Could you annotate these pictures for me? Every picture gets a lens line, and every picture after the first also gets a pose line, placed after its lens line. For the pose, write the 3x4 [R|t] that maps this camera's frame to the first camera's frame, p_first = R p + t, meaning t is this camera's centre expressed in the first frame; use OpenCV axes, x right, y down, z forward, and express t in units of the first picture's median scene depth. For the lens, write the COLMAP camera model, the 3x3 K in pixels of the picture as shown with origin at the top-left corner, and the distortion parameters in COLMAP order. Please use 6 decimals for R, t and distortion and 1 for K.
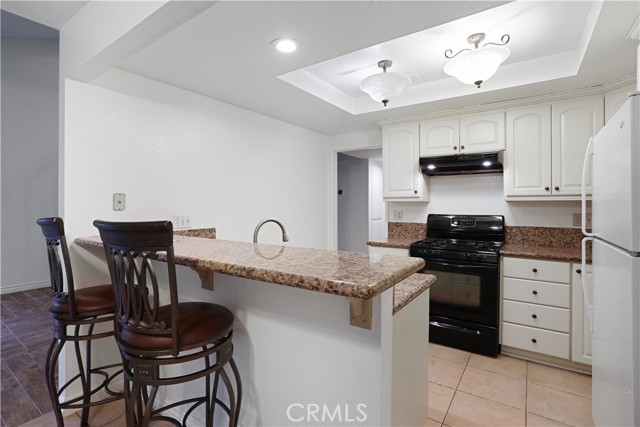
lens RADIAL K [[308.9, 0, 313.4], [0, 308.9, 209.3], [0, 0, 1]] dist [-0.038637, 0.016527]
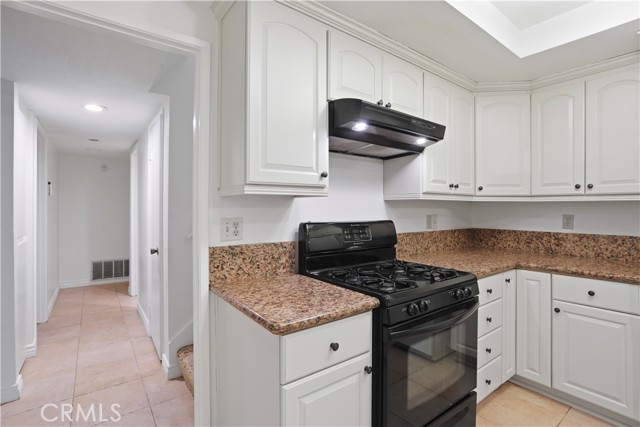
lens RADIAL K [[308.9, 0, 323.2], [0, 308.9, 206.8], [0, 0, 1]] dist [-0.038637, 0.016527]
pose [[0.290558, -0.001574, 0.956856, -0.112089], [0.003790, 0.999993, 0.000494, -0.012907], [-0.956850, 0.003483, 0.290562, 1.003878]]
